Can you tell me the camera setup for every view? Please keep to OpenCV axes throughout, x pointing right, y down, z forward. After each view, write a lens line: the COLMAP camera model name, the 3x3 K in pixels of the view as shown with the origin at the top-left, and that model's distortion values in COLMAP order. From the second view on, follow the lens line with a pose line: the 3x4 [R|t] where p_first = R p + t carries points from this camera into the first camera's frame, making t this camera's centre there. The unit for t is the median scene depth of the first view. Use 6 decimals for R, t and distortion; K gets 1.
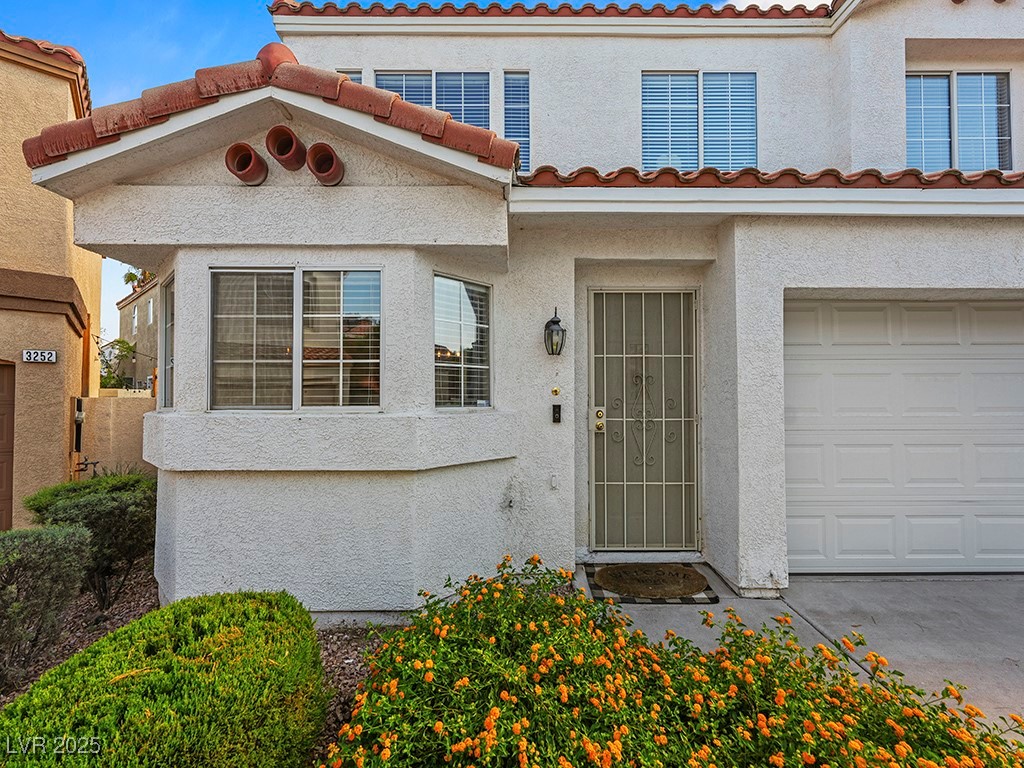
lens RADIAL K [[472.4, 0, 490.2], [0, 472.4, 397.9], [0, 0, 1]] dist [-0.001117, -0.000609]
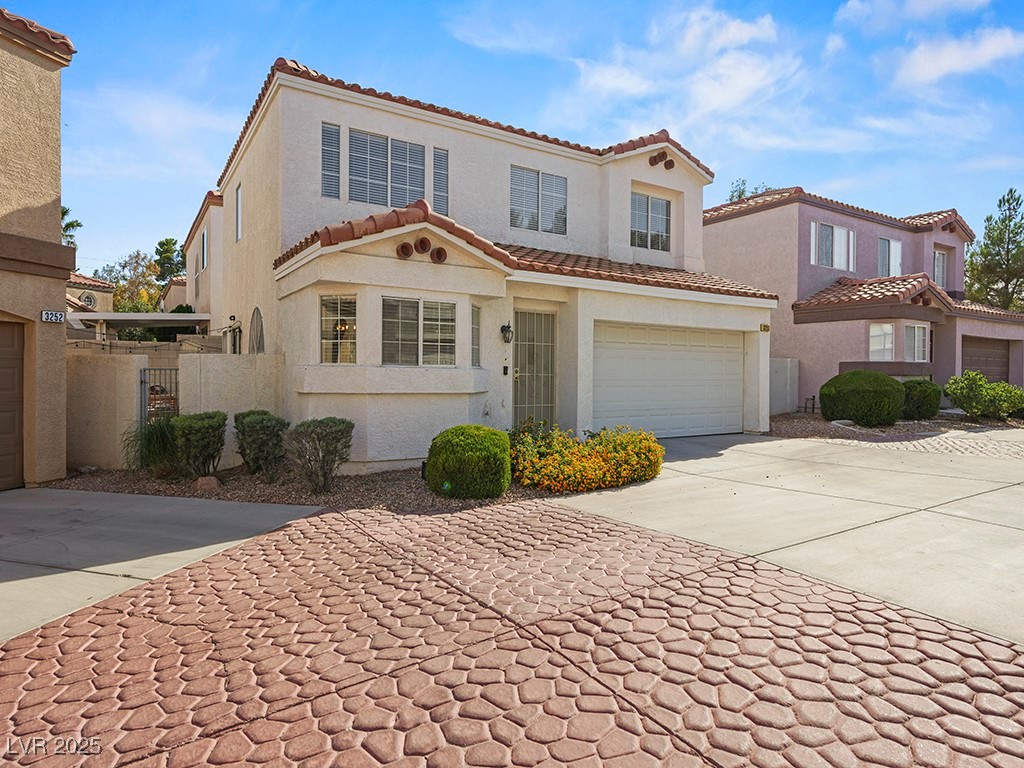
lens RADIAL K [[604.8, 0, 512.0], [0, 604.8, 384.0], [0, 0, 1]] dist [-0.001160, -0.000042]
pose [[0.848326, 0.001666, 0.529471, -1.281733], [-0.019033, 0.999445, 0.027351, 0.019726], [-0.529132, -0.033280, 0.847887, -1.318154]]
